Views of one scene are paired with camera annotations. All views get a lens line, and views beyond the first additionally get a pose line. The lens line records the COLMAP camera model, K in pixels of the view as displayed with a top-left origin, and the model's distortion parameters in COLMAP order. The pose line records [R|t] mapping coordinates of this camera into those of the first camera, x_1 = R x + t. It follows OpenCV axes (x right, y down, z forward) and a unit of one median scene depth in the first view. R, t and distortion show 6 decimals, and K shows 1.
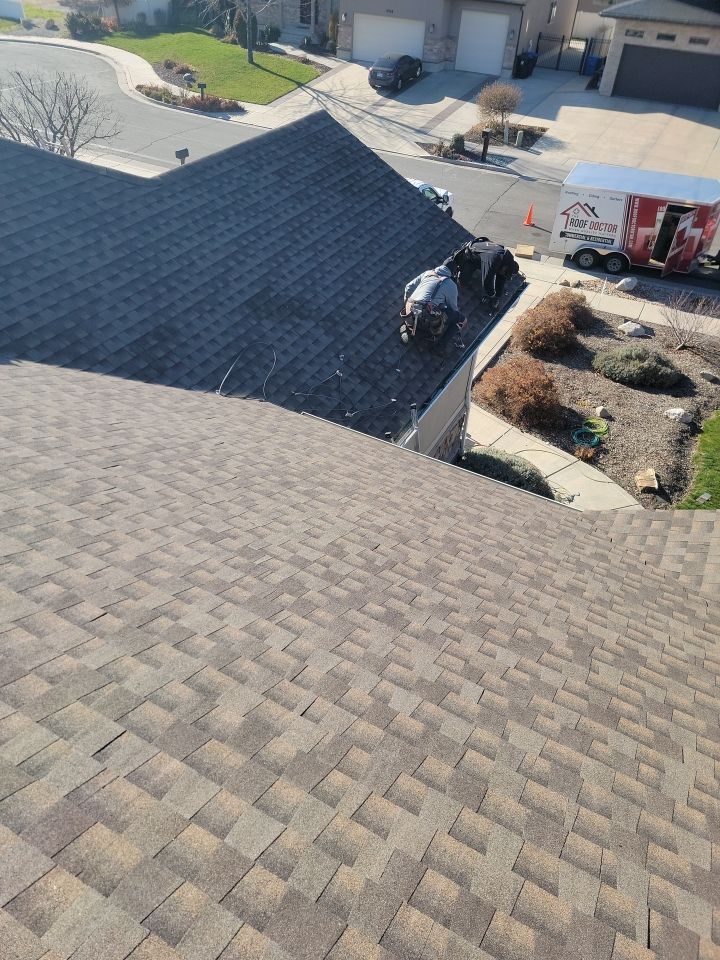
lens RADIAL K [[654.2, 0, 339.4], [0, 654.2, 499.4], [0, 0, 1]] dist [0.087348, -0.073167]
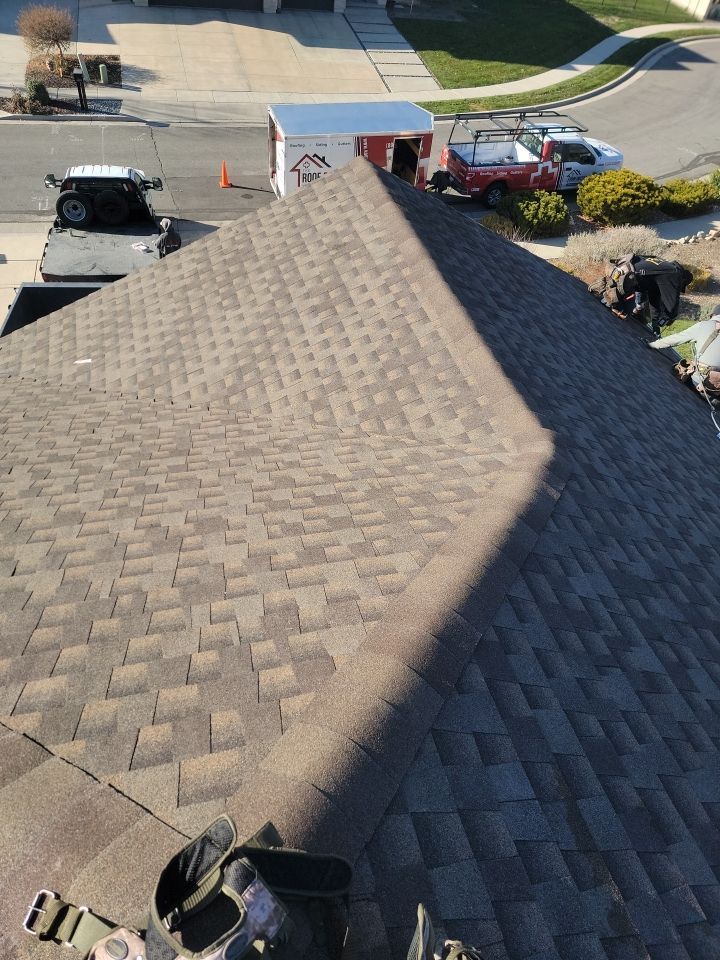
lens RADIAL K [[654.2, 0, 358.3], [0, 654.2, 474.1], [0, 0, 1]] dist [0.087348, -0.073167]
pose [[0.719509, -0.463090, 0.517548, -0.257621], [0.413285, 0.884418, 0.216796, -0.260355], [-0.558124, 0.057908, 0.827734, 0.296531]]
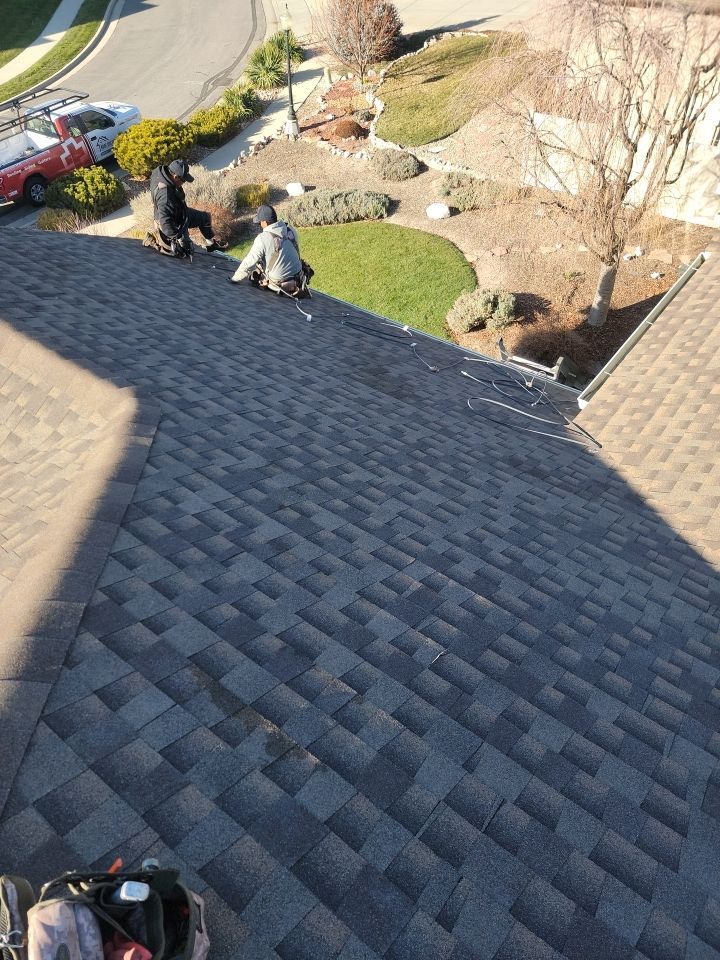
lens RADIAL K [[659.1, 0, 341.8], [0, 659.1, 479.1], [0, 0, 1]] dist [0.082259, -0.068280]
pose [[0.154217, -0.738731, 0.656120, -0.249246], [0.699451, 0.550650, 0.455580, -0.236680], [-0.697843, 0.388666, 0.601626, 0.273550]]
